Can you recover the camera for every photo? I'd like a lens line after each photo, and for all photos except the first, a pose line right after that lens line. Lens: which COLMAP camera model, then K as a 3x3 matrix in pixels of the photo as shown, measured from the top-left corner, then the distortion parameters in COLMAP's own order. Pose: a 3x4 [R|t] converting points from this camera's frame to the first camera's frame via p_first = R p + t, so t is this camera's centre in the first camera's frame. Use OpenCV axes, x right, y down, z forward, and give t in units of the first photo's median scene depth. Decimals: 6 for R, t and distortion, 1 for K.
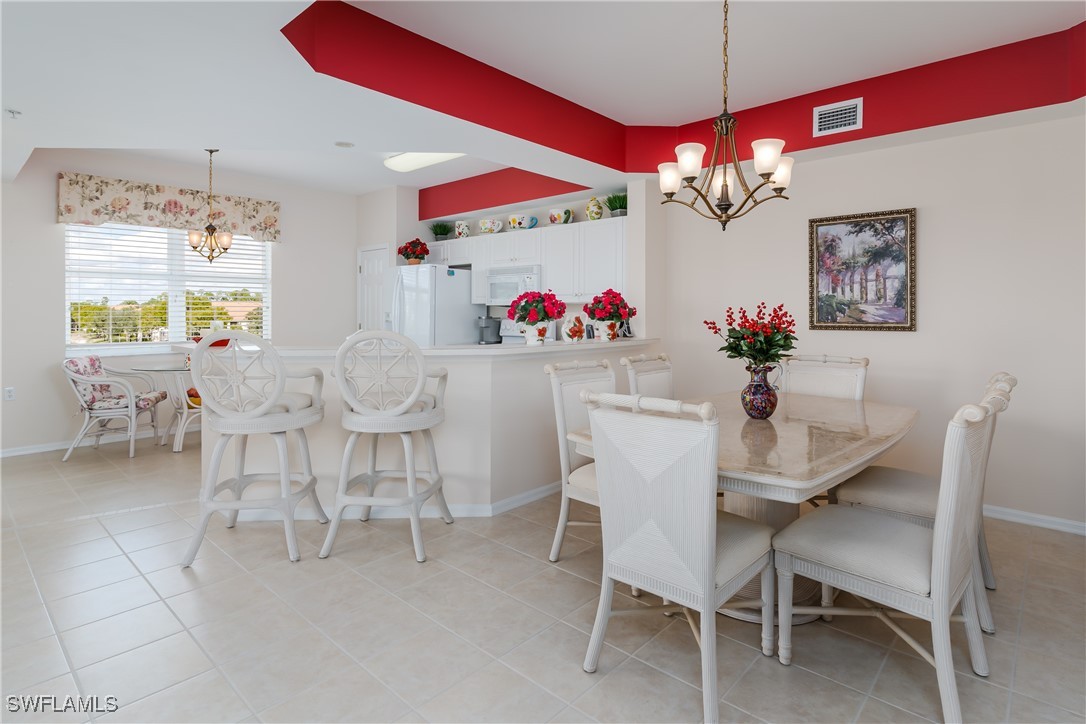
lens RADIAL K [[556.6, 0, 550.4], [0, 556.6, 308.9], [0, 0, 1]] dist [0.002569, 0.000321]
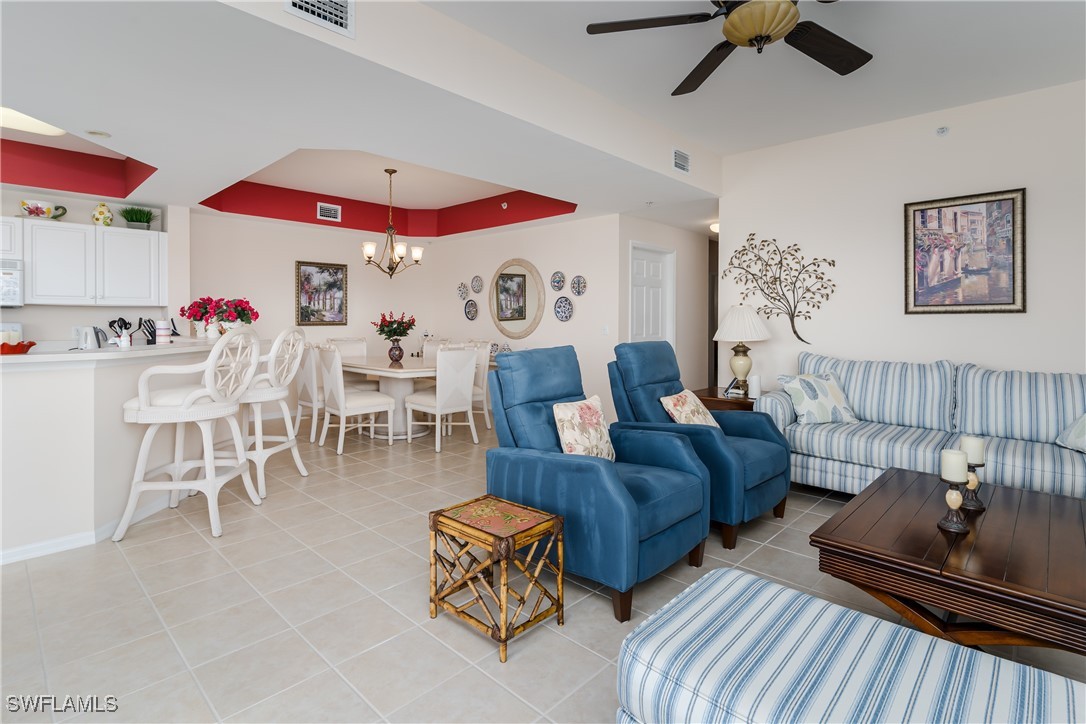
lens RADIAL K [[529.8, 0, 548.6], [0, 529.8, 327.3], [0, 0, 1]] dist [-0.001951, -0.000407]
pose [[0.021312, -0.015703, 0.999650, -0.928599], [-0.007524, 0.999846, 0.015866, 0.008098], [-0.999745, -0.007859, 0.021190, 0.163755]]
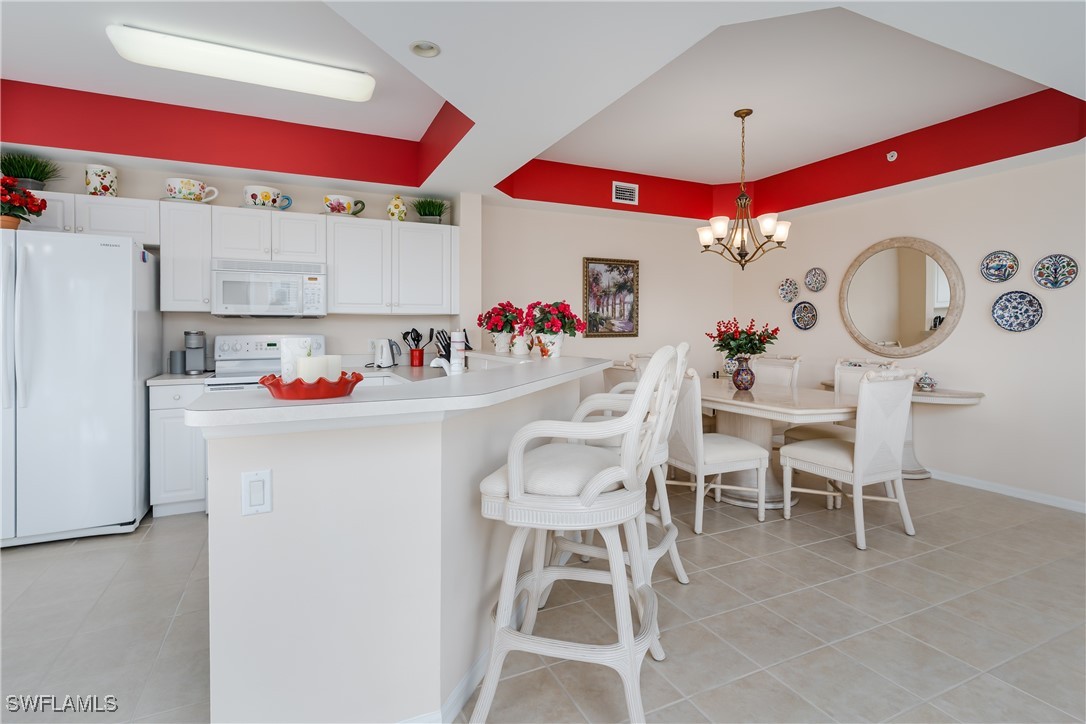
lens RADIAL K [[530.4, 0, 542.8], [0, 530.4, 330.3], [0, 0, 1]] dist [-0.001236, -0.000524]
pose [[0.386825, -0.005774, 0.922135, -0.642019], [-0.002808, 0.999968, 0.007439, 0.008123], [-0.922149, -0.005467, 0.386796, 0.484305]]
